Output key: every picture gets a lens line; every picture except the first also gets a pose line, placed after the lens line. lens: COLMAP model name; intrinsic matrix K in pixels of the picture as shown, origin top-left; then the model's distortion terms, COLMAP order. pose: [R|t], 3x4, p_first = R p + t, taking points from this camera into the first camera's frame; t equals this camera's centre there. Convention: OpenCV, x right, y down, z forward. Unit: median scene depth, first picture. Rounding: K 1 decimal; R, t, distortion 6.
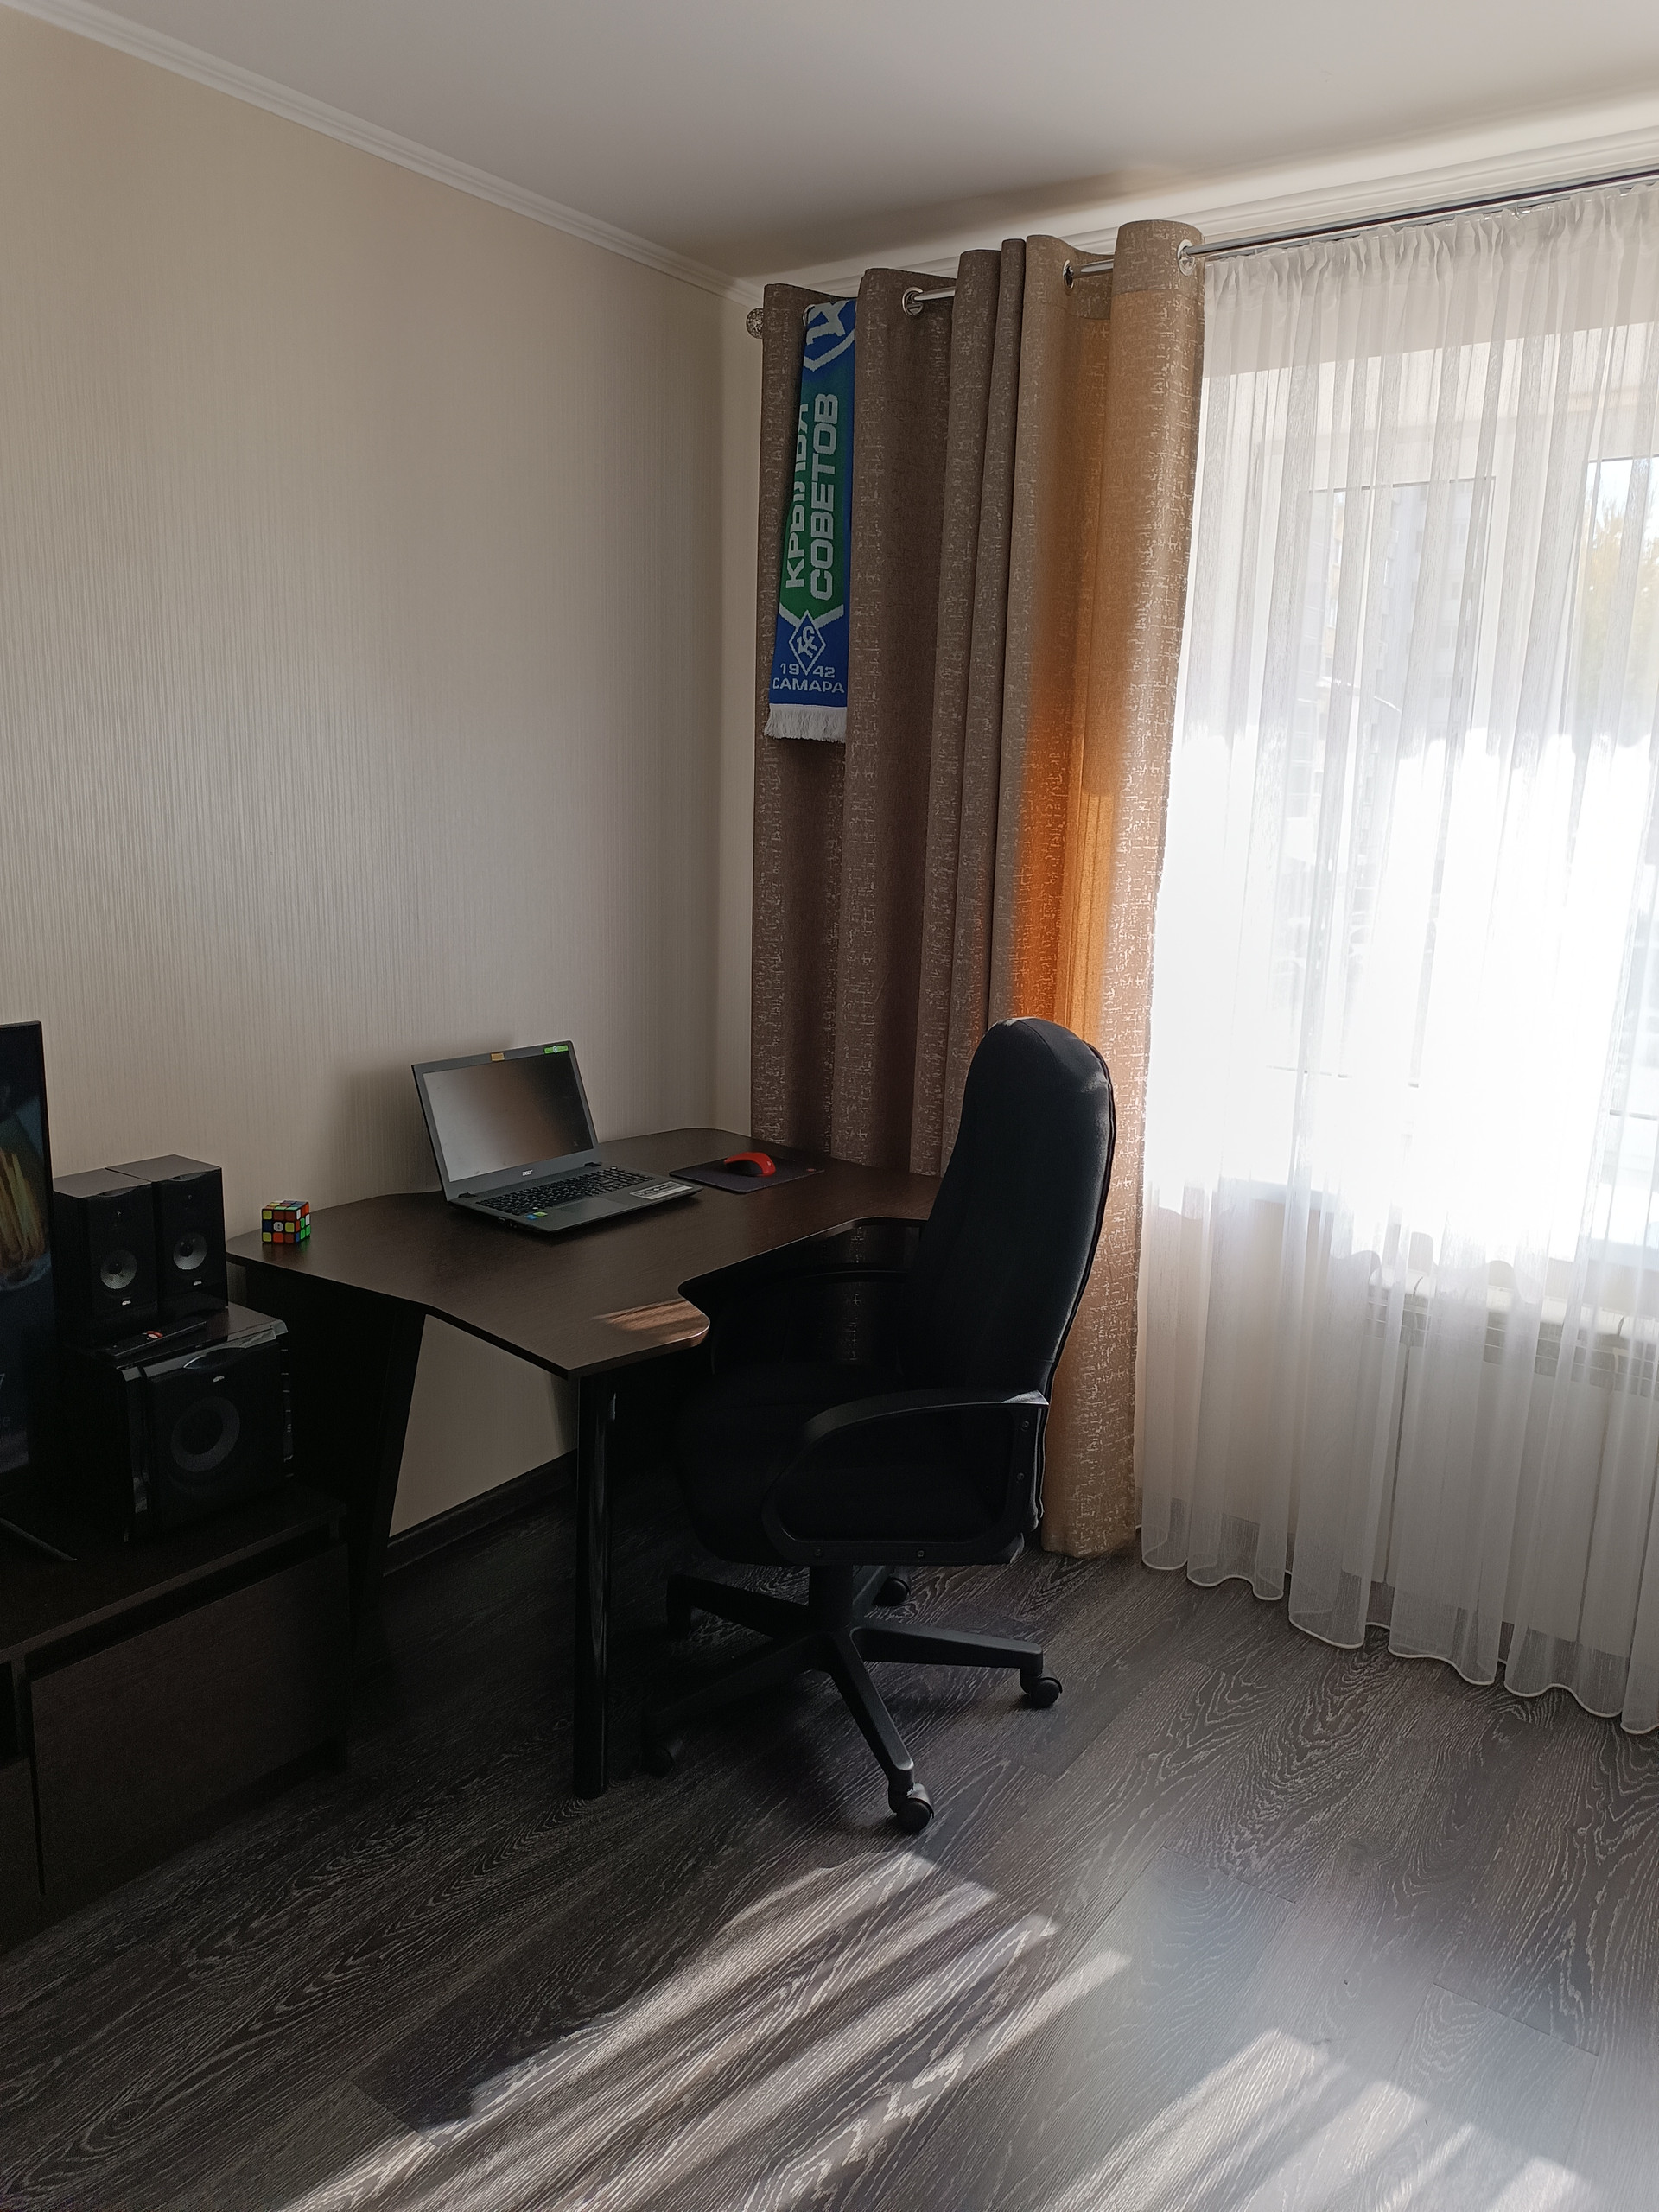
lens RADIAL K [[1712.8, 0, 829.8], [0, 1712.8, 1116.1], [0, 0, 1]] dist [0.005745, -0.000625]
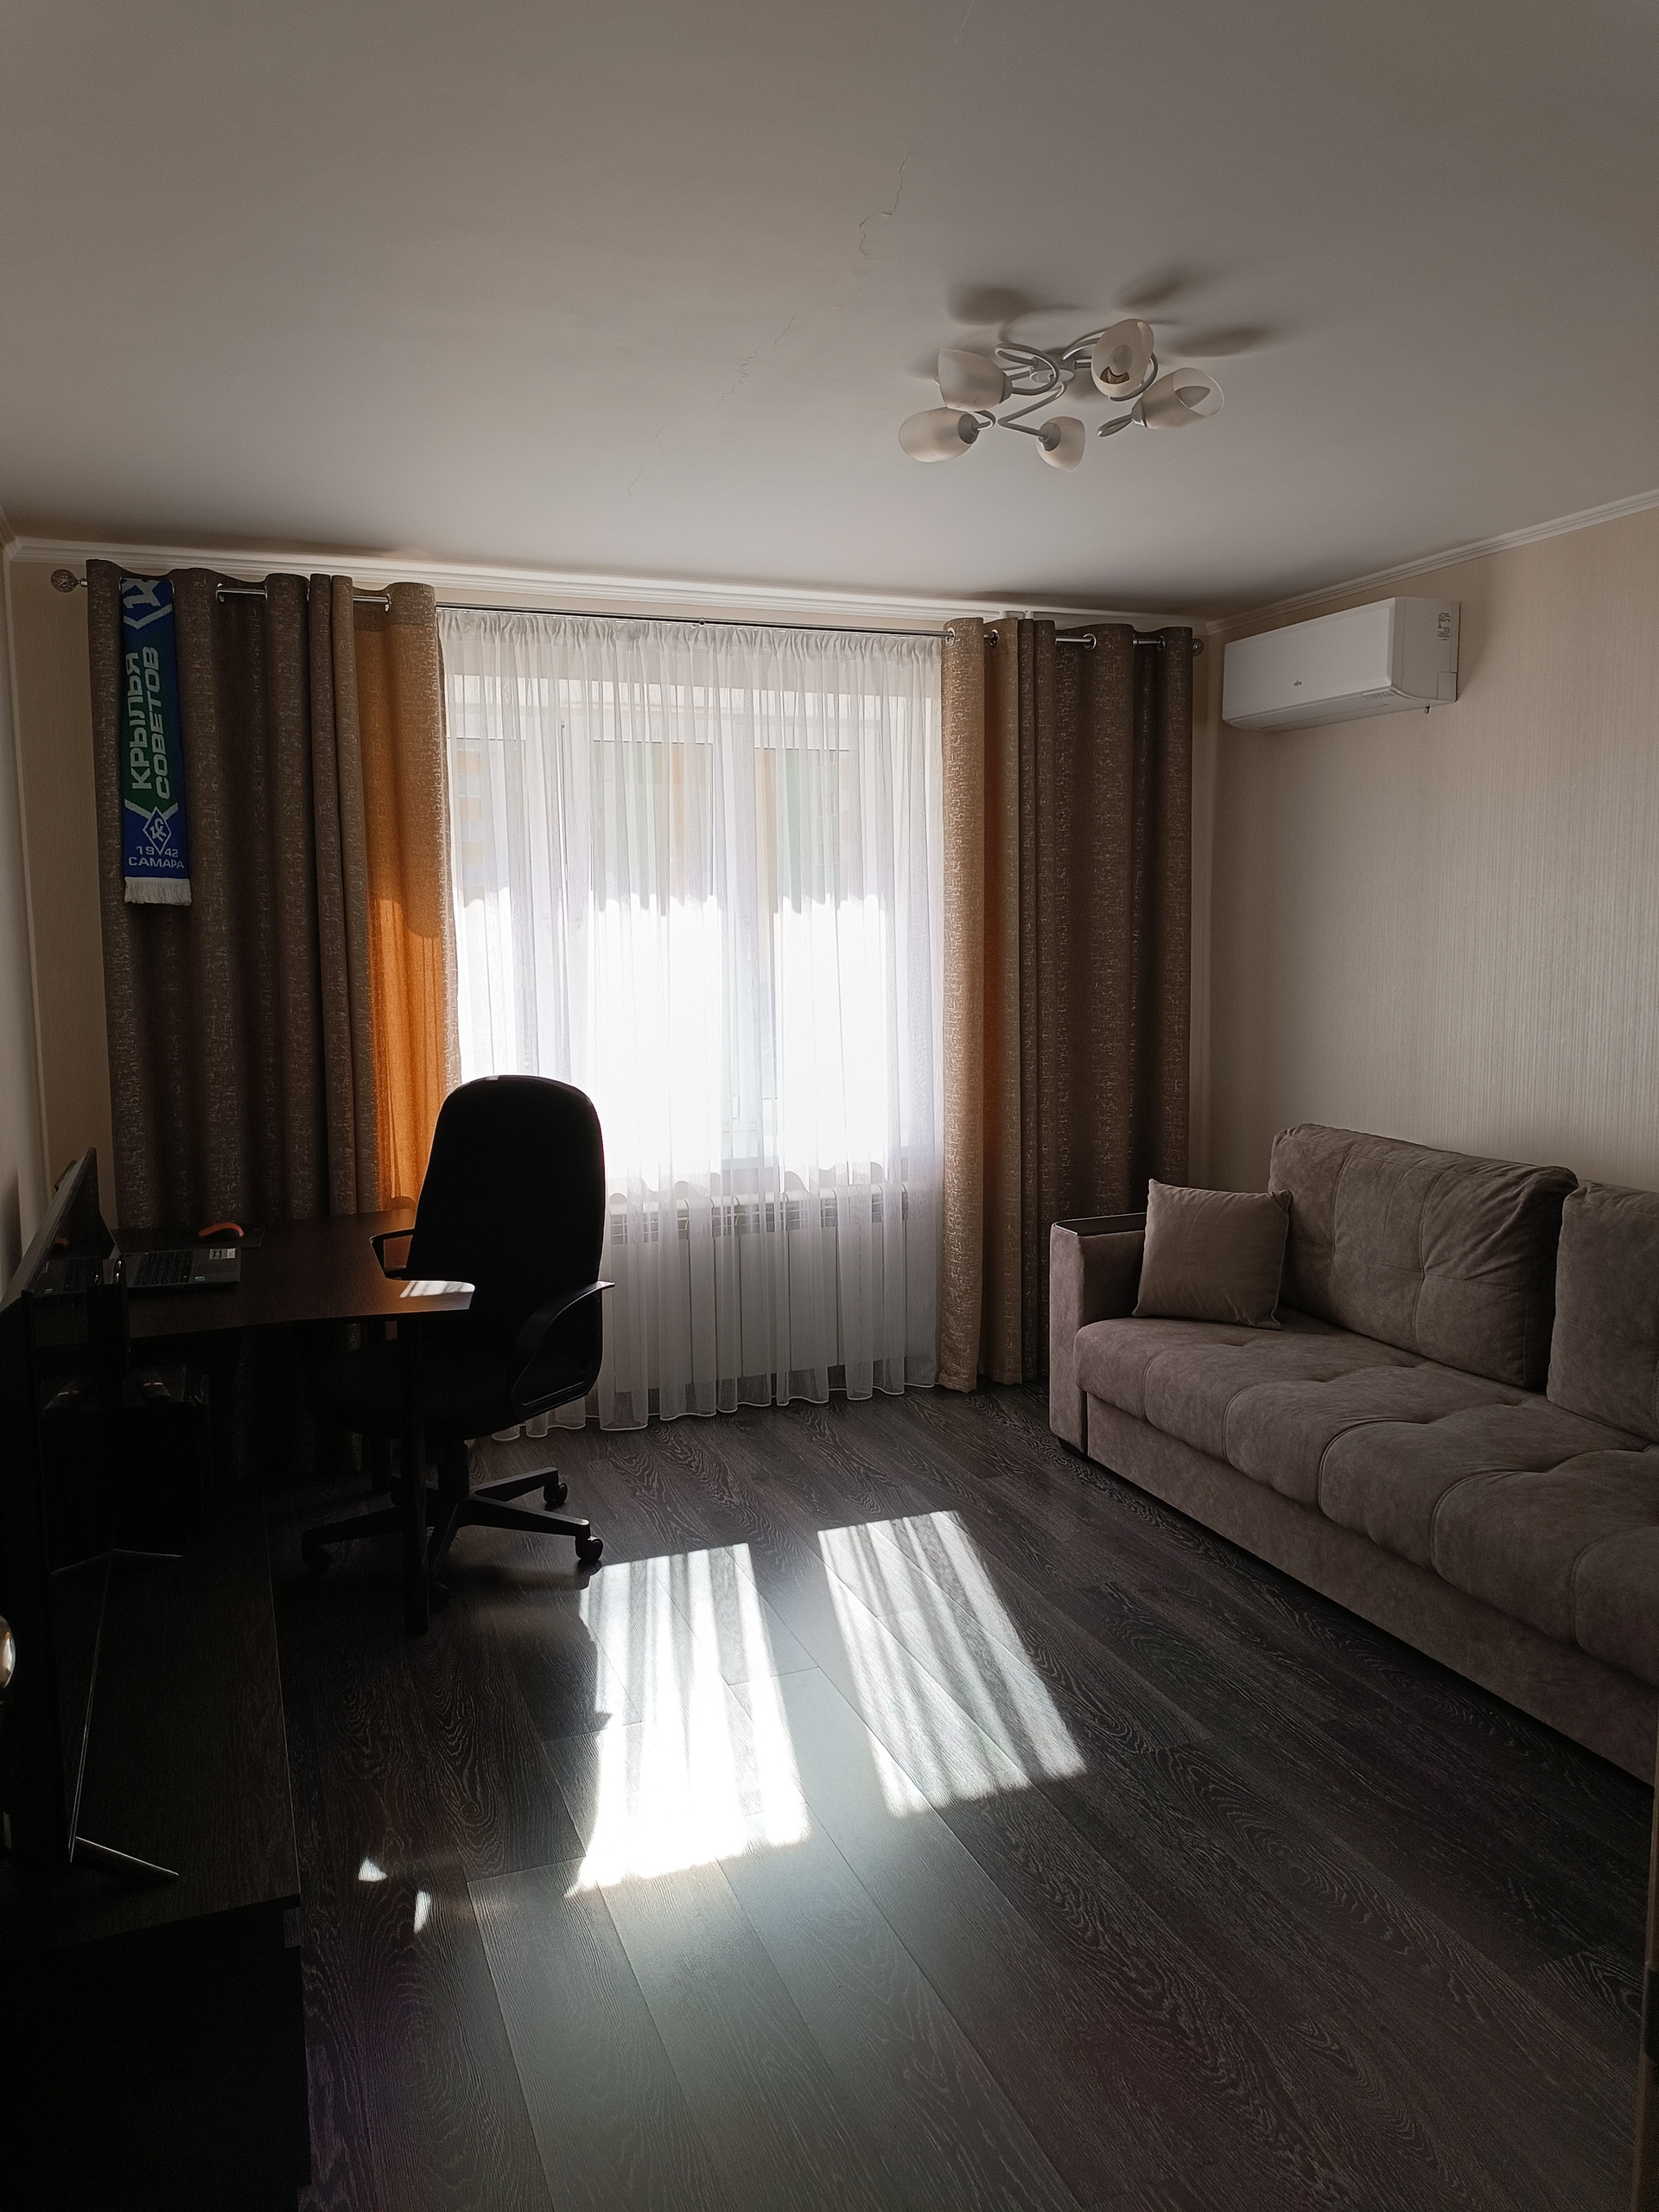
lens RADIAL K [[1585.1, 0, 832.6], [0, 1585.1, 1093.0], [0, 0, 1]] dist [0.061070, -0.114611]
pose [[0.568283, -0.122038, 0.813733, -0.749141], [0.172095, 0.984697, 0.027493, -0.023580], [-0.804636, 0.124415, 0.580588, -0.102389]]
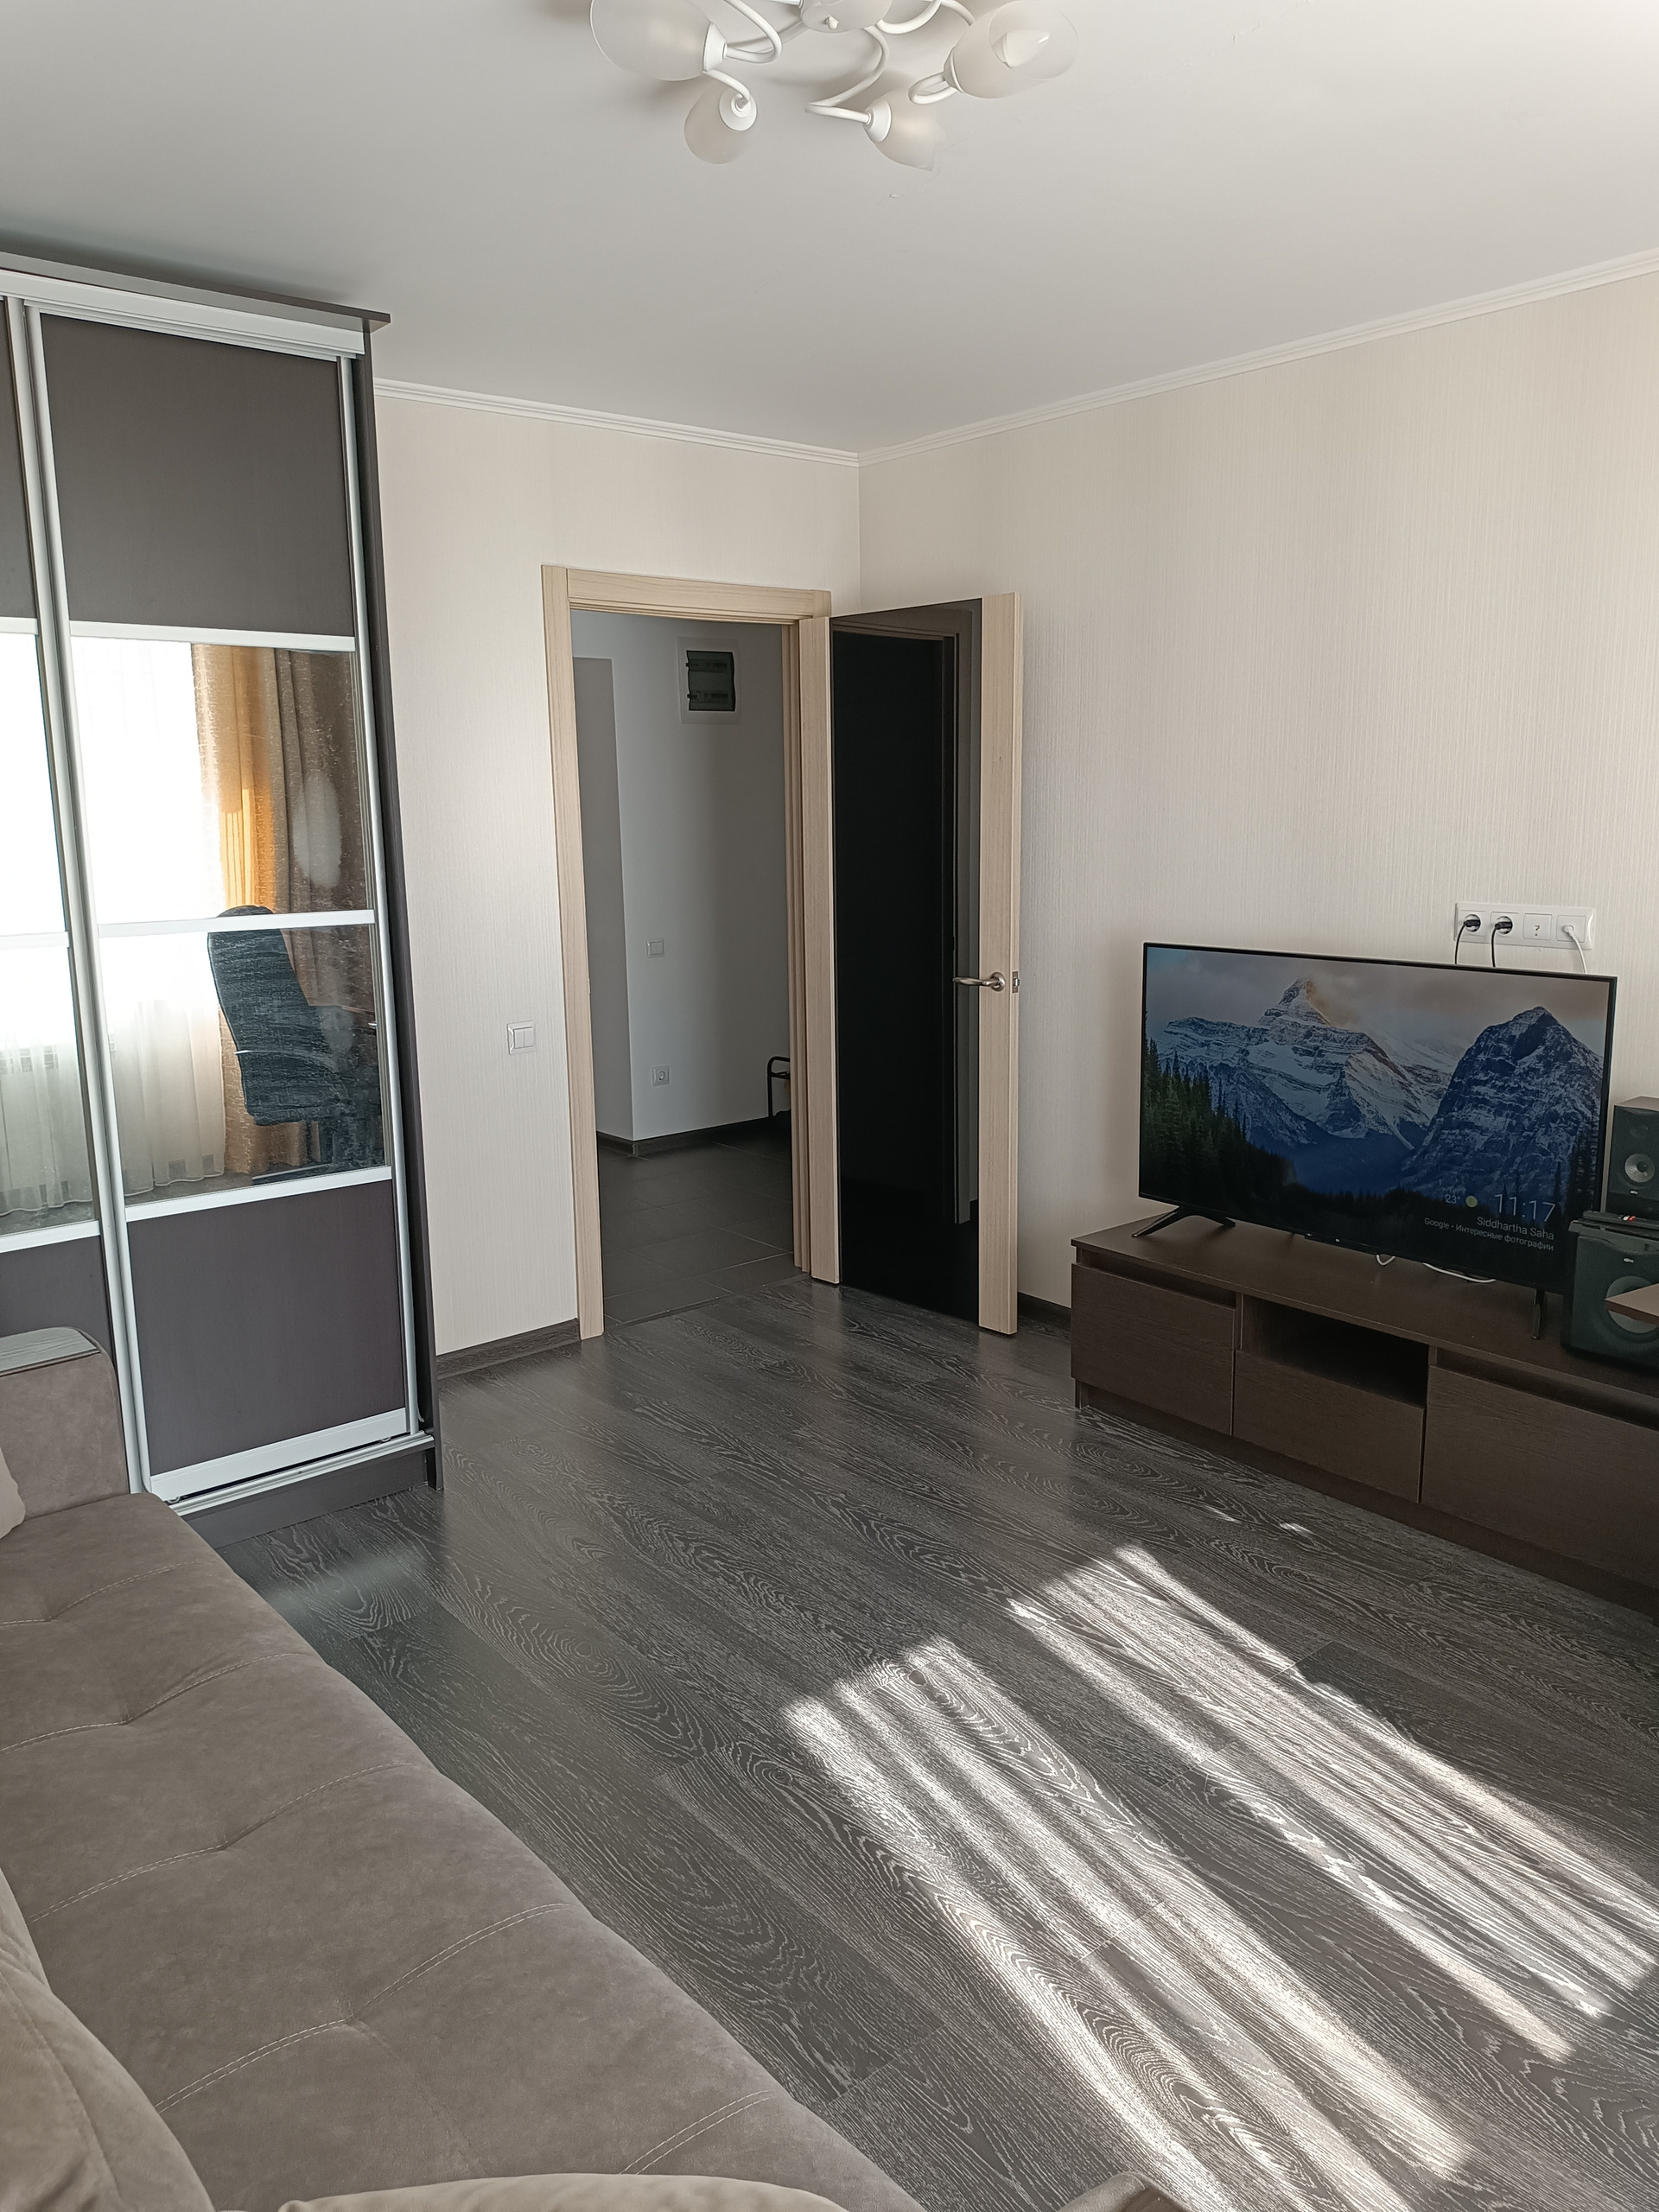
lens RADIAL K [[1585.1, 0, 832.6], [0, 1585.1, 1093.0], [0, 0, 1]] dist [0.061070, -0.114611]
pose [[-0.277155, 0.165790, -0.946414, 1.948529], [-0.167052, 0.961685, 0.217386, -0.165583], [0.946192, 0.218350, -0.238840, 0.986077]]
